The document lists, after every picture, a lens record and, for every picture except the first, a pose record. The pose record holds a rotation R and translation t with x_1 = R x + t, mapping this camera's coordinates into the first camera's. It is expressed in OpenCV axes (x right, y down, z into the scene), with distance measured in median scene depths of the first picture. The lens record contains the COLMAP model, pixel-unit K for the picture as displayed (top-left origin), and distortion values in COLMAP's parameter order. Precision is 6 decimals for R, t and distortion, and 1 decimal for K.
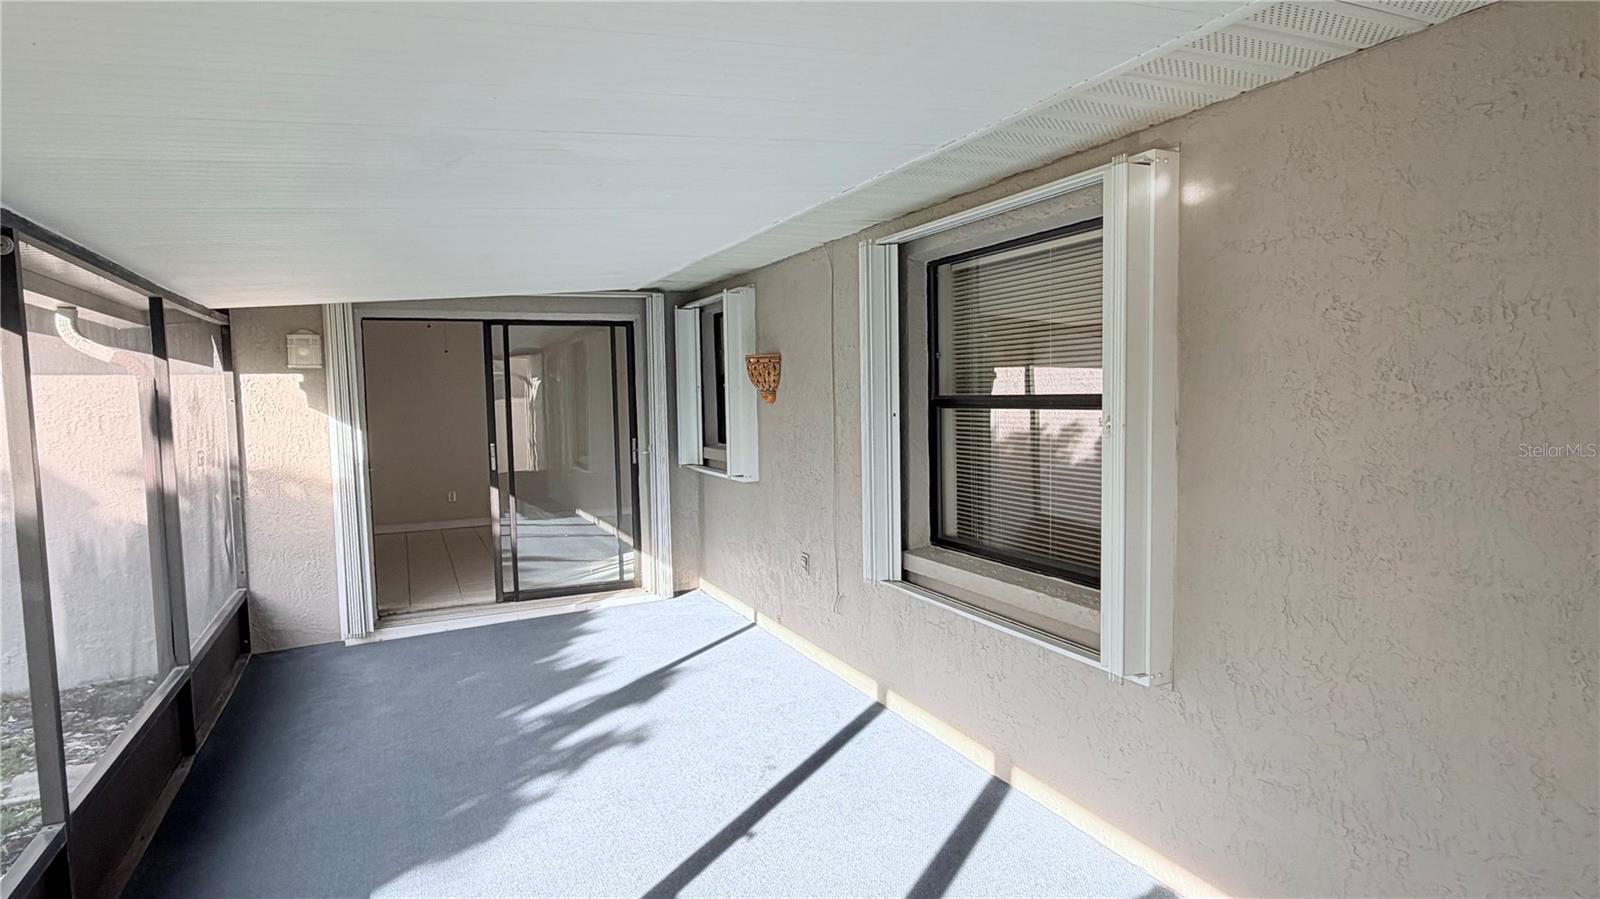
lens RADIAL K [[862.7, 0, 794.4], [0, 862.7, 451.1], [0, 0, 1]] dist [0.002786, -0.000493]
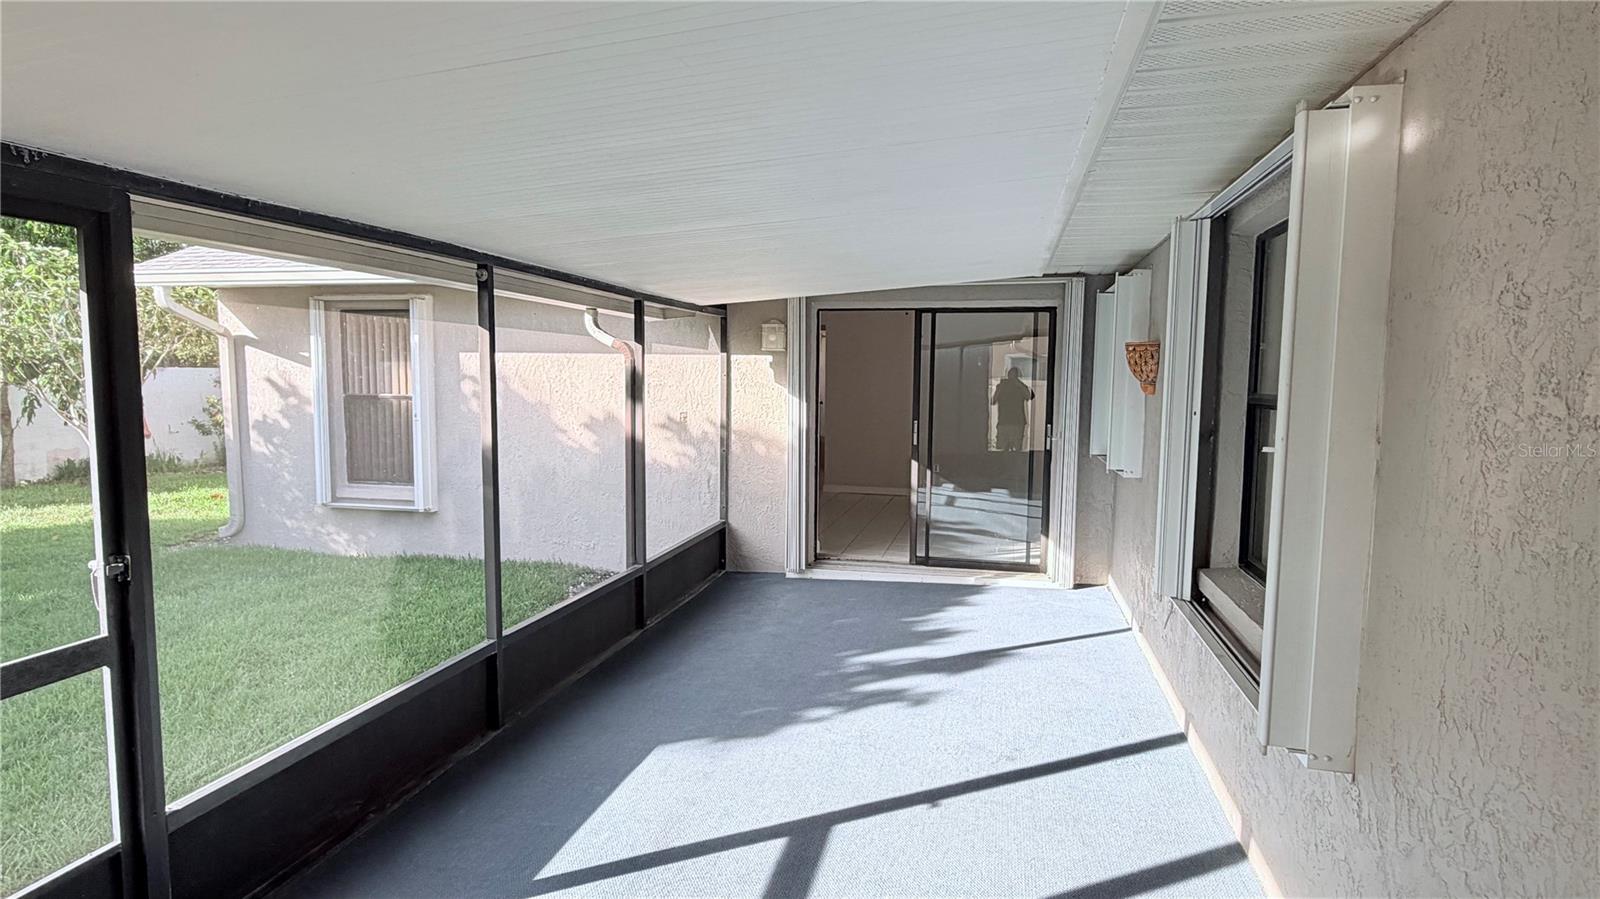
lens RADIAL K [[862.7, 0, 796.9], [0, 862.7, 451.2], [0, 0, 1]] dist [0.002786, -0.000493]
pose [[0.789150, 0.082510, -0.608633, 0.250318], [-0.069336, 0.996569, 0.045199, -0.011207], [0.610274, 0.006531, 0.792163, 0.039010]]
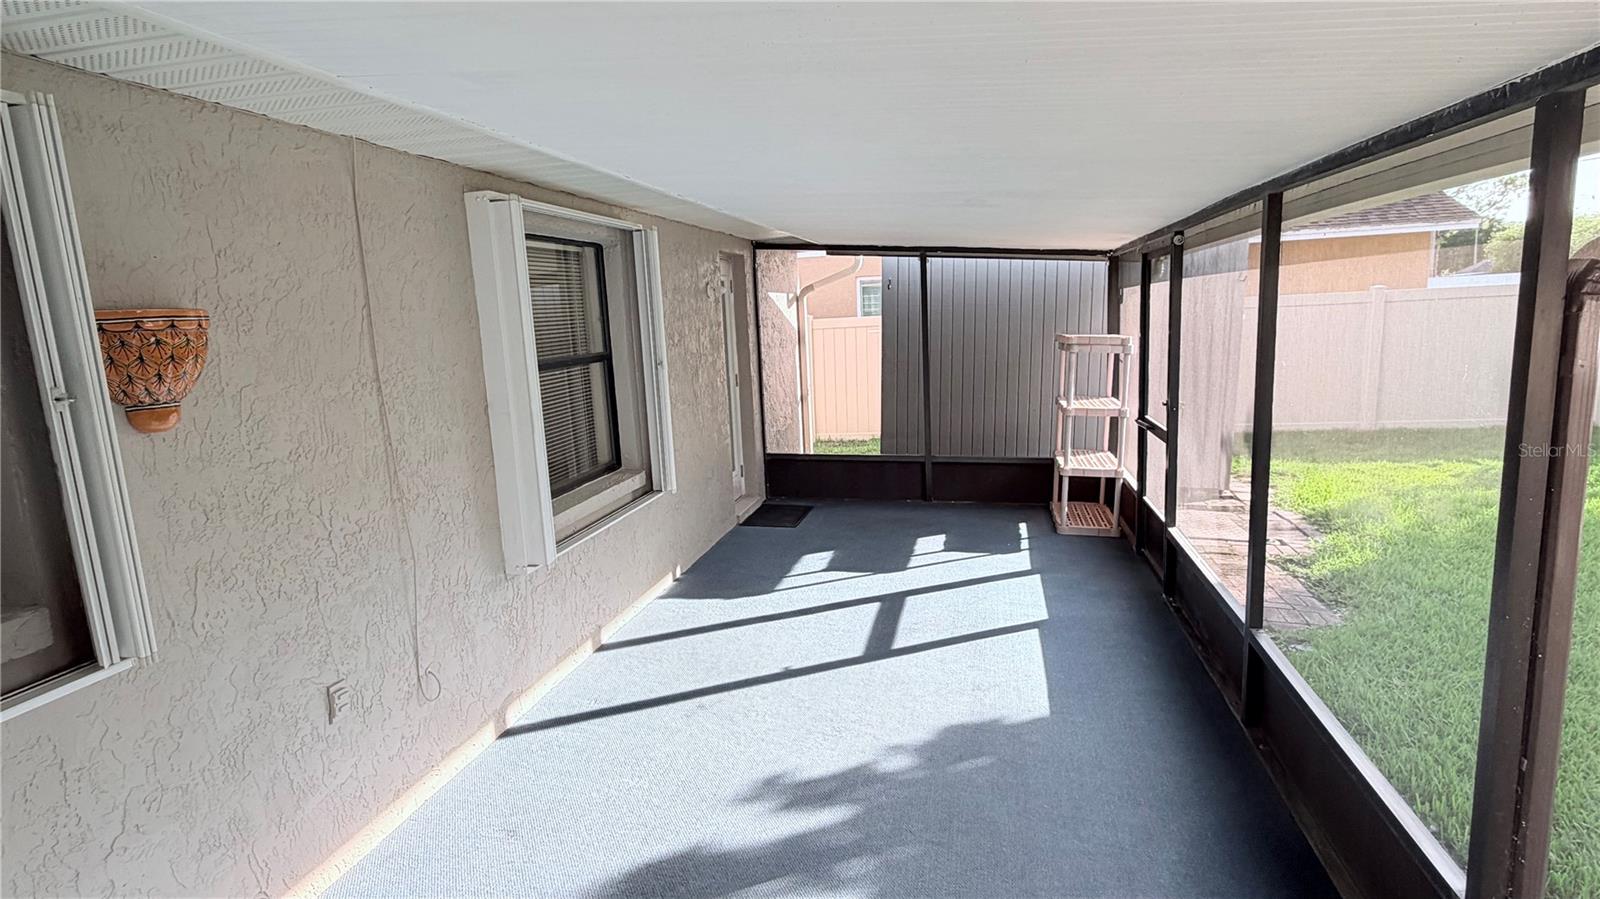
lens RADIAL K [[862.7, 0, 798.3], [0, 862.7, 451.7], [0, 0, 1]] dist [0.002786, -0.000493]
pose [[-0.802580, -0.035950, 0.595460, -0.525139], [0.113748, 0.970646, 0.211915, -0.109219], [-0.585600, 0.237811, -0.774932, 1.182581]]
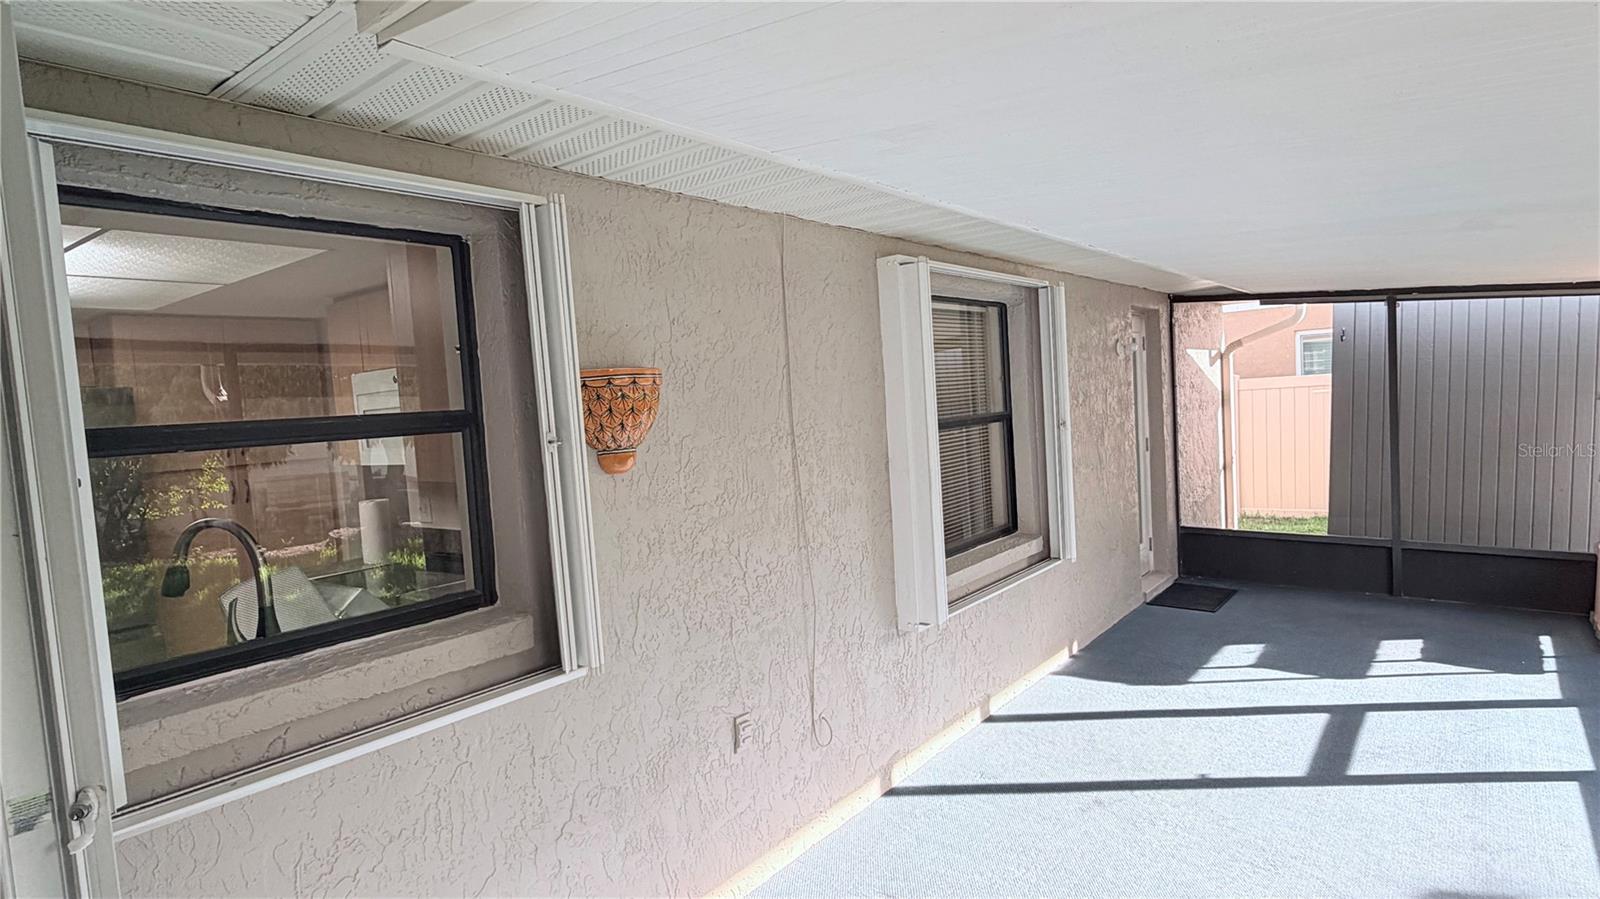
lens RADIAL K [[862.7, 0, 804.3], [0, 862.7, 458.3], [0, 0, 1]] dist [0.002786, -0.000493]
pose [[-0.467413, -0.009009, 0.883993, -0.502989], [0.143504, 0.985913, 0.085925, -0.099341], [-0.872314, 0.167019, -0.459535, 1.166981]]
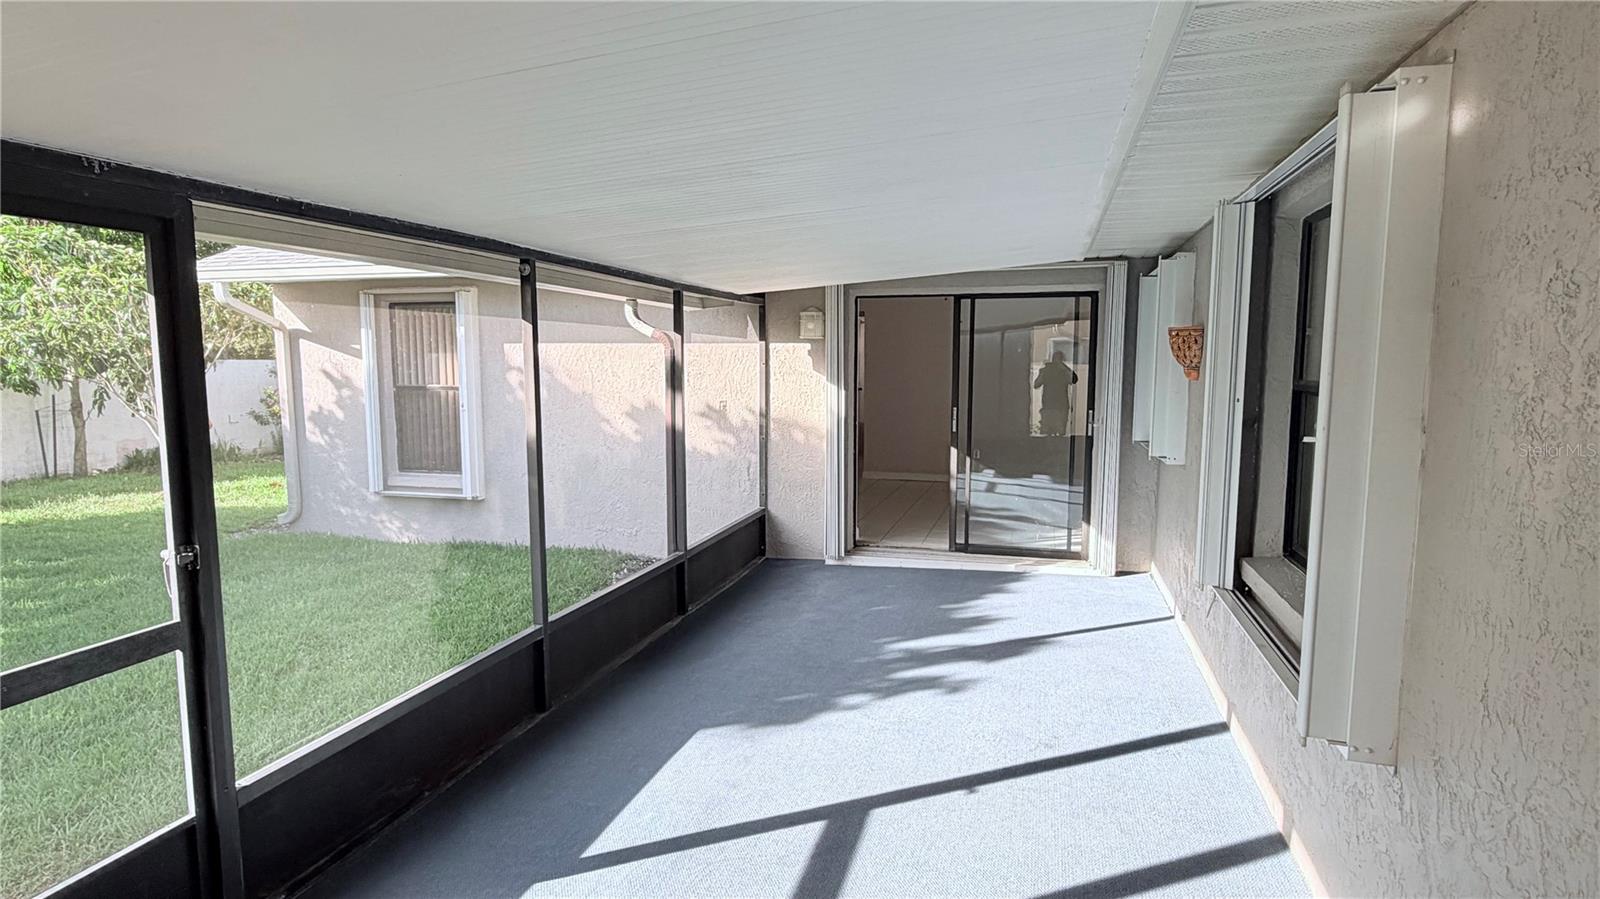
lens RADIAL K [[862.7, 0, 795.3], [0, 862.7, 453.6], [0, 0, 1]] dist [0.002786, -0.000493]
pose [[0.759353, 0.090597, -0.644341, 0.255818], [-0.061241, 0.995815, 0.067844, -0.015024], [0.647791, -0.012057, 0.761723, 0.035547]]
